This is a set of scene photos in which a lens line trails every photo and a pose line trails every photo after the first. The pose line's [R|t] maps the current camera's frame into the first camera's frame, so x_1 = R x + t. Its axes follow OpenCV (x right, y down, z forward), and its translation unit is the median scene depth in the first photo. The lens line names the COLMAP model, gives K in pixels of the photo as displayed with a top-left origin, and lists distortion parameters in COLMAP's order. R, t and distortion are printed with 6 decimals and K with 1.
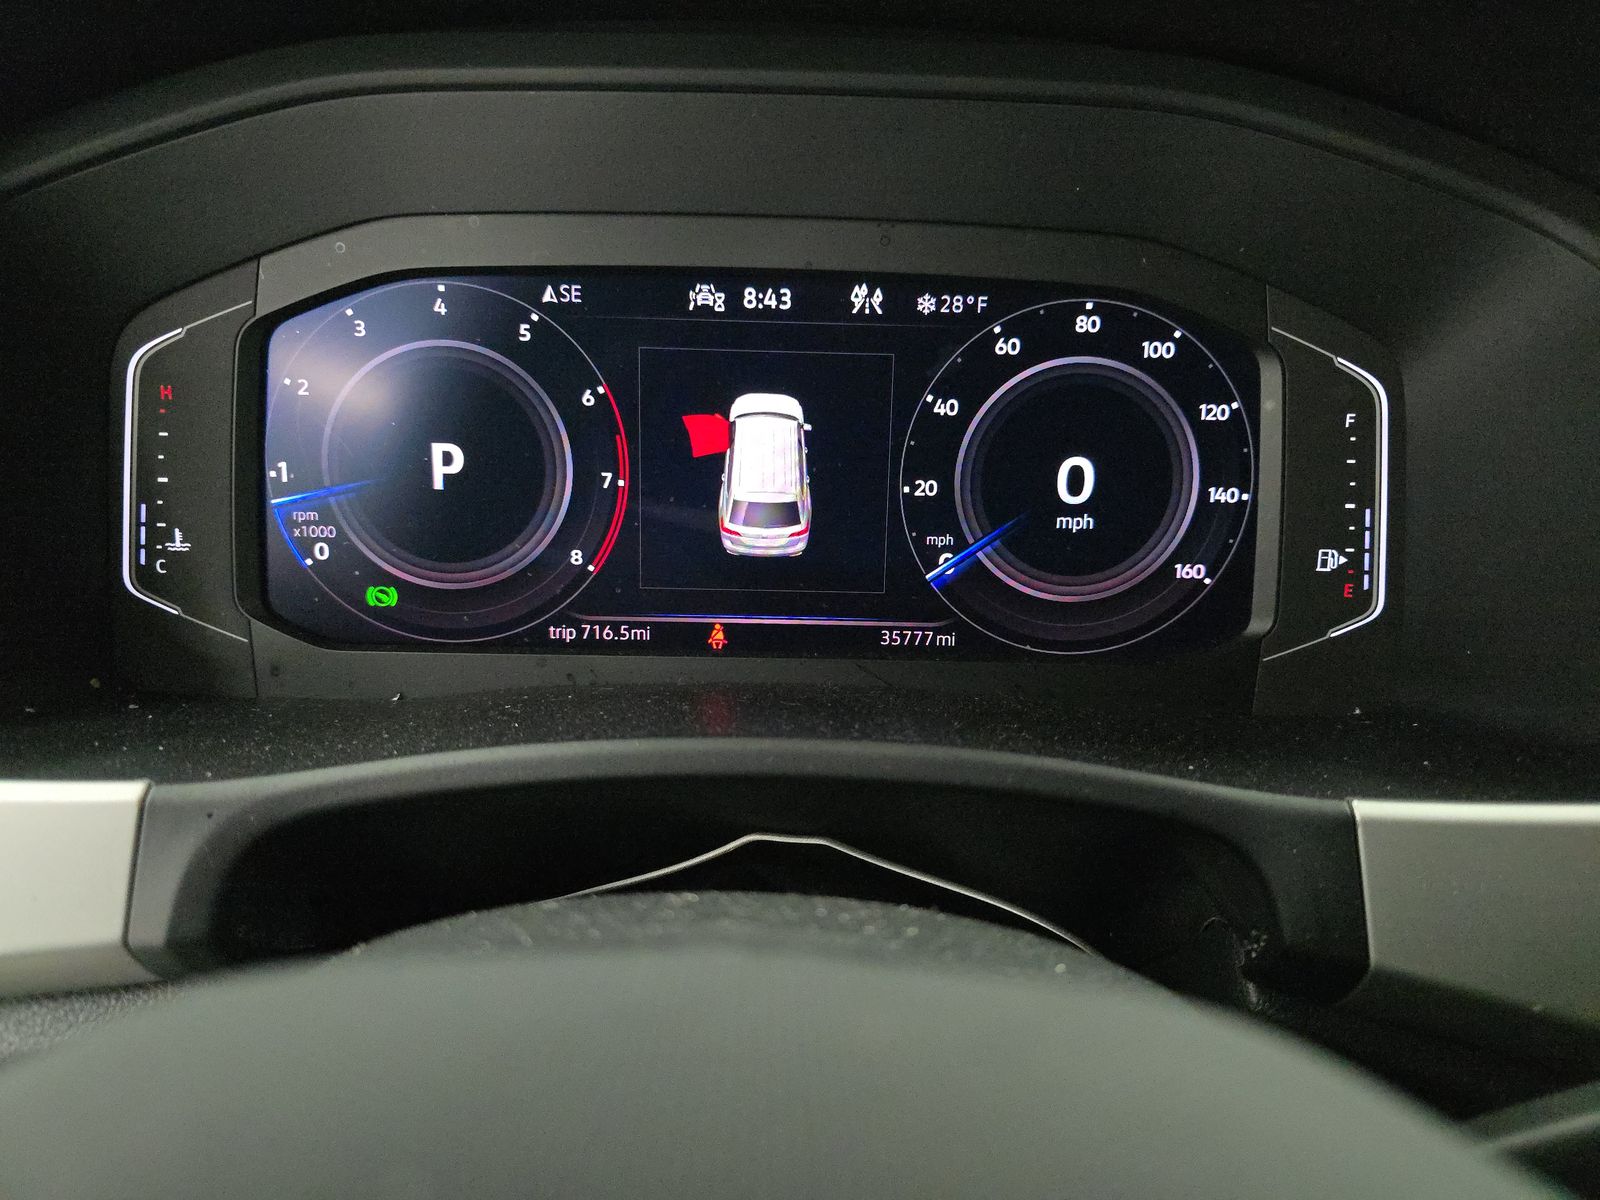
lens RADIAL K [[1107.4, 0, 795.4], [0, 1107.4, 610.2], [0, 0, 1]] dist [0.044533, -0.022988]
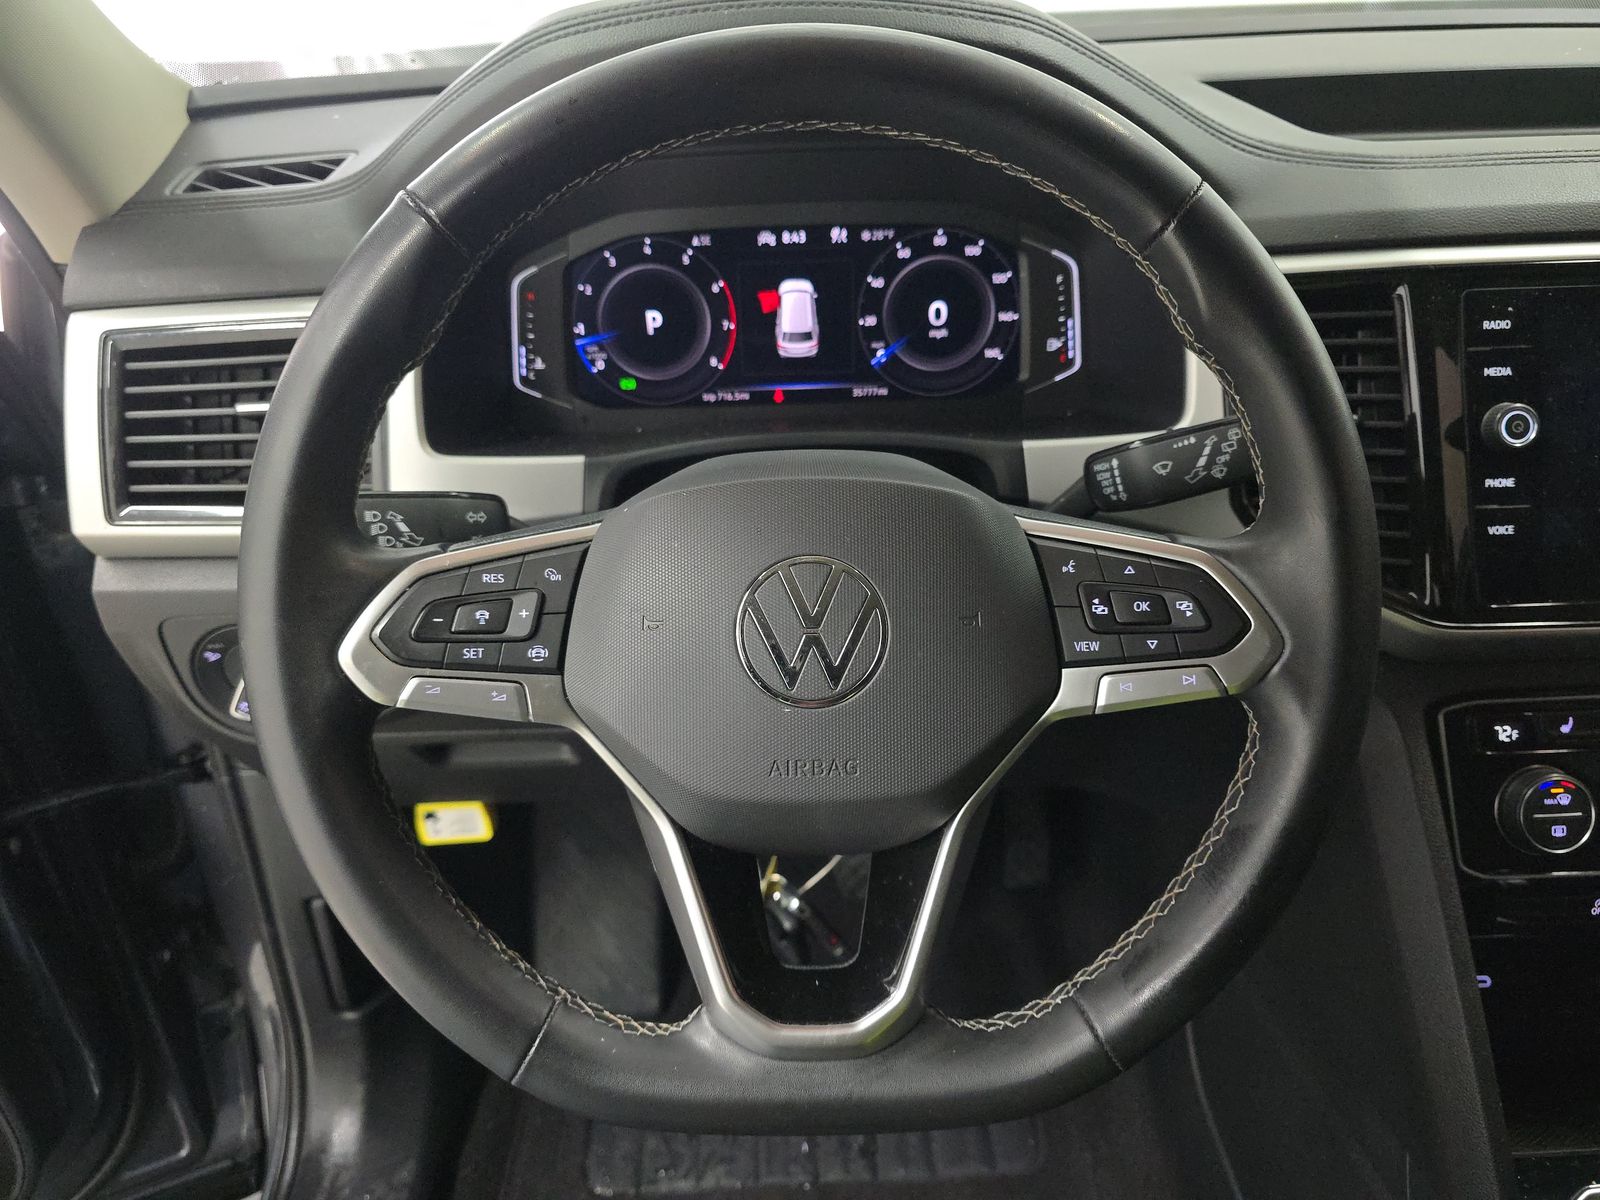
lens RADIAL K [[1107.4, 0, 785.4], [0, 1107.4, 599.8], [0, 0, 1]] dist [0.044533, -0.022988]
pose [[0.998571, -0.047313, -0.024857, -0.020829], [0.051212, 0.980093, 0.191818, 0.000475], [0.015287, -0.192817, 0.981116, -1.280242]]
